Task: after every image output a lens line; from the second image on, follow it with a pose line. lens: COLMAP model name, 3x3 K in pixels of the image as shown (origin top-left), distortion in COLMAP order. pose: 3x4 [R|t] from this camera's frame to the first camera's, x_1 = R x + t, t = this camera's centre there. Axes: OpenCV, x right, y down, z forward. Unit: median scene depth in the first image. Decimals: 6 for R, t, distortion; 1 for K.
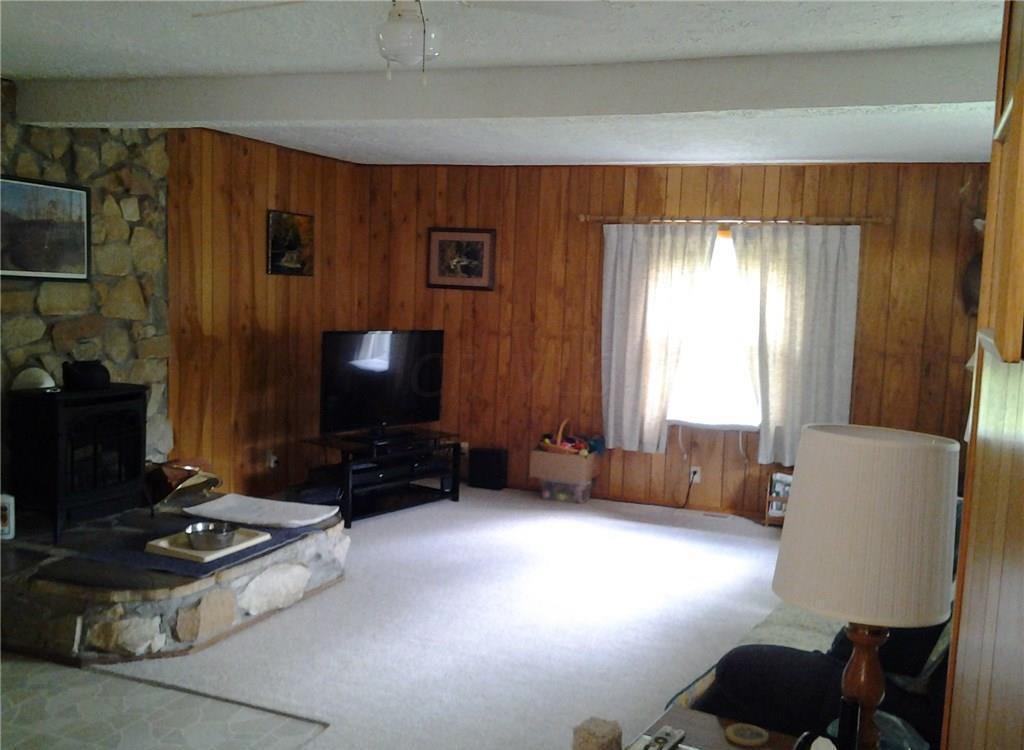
lens RADIAL K [[999.2, 0, 522.3], [0, 999.2, 378.7], [0, 0, 1]] dist [0.024518, 0.000000]
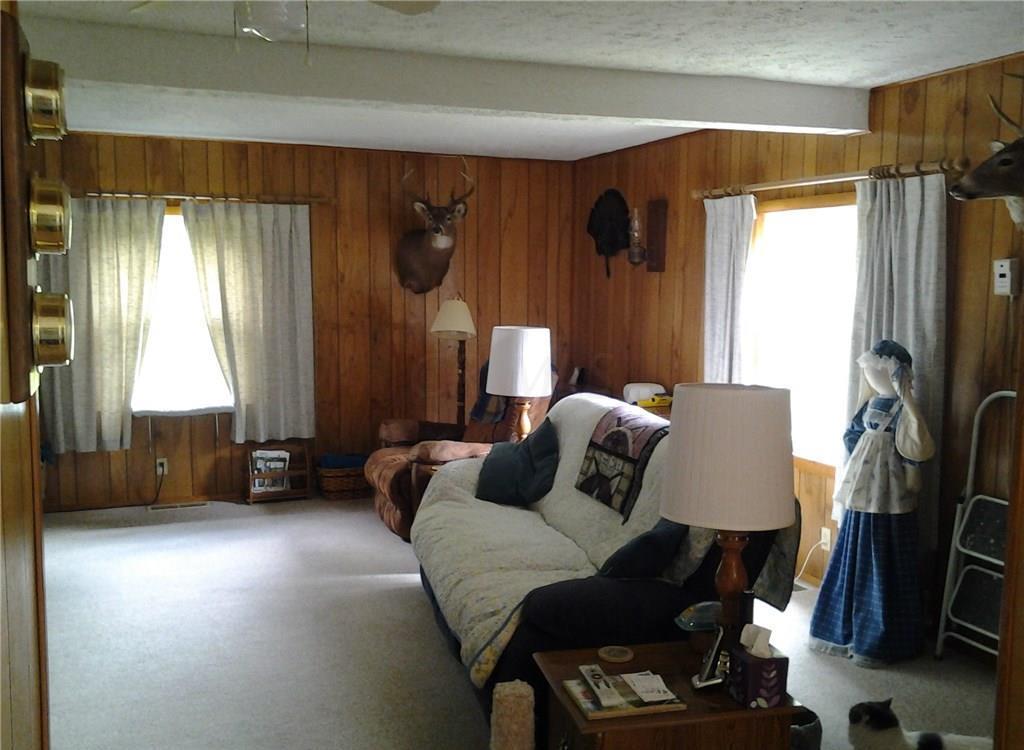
lens RADIAL K [[999.2, 0, 522.5], [0, 999.2, 372.7], [0, 0, 1]] dist [0.024518, 0.000000]
pose [[0.720628, -0.097754, 0.686396, -0.230998], [0.082747, 0.995061, 0.054840, -0.016143], [-0.688366, 0.017278, 0.725158, 0.083717]]
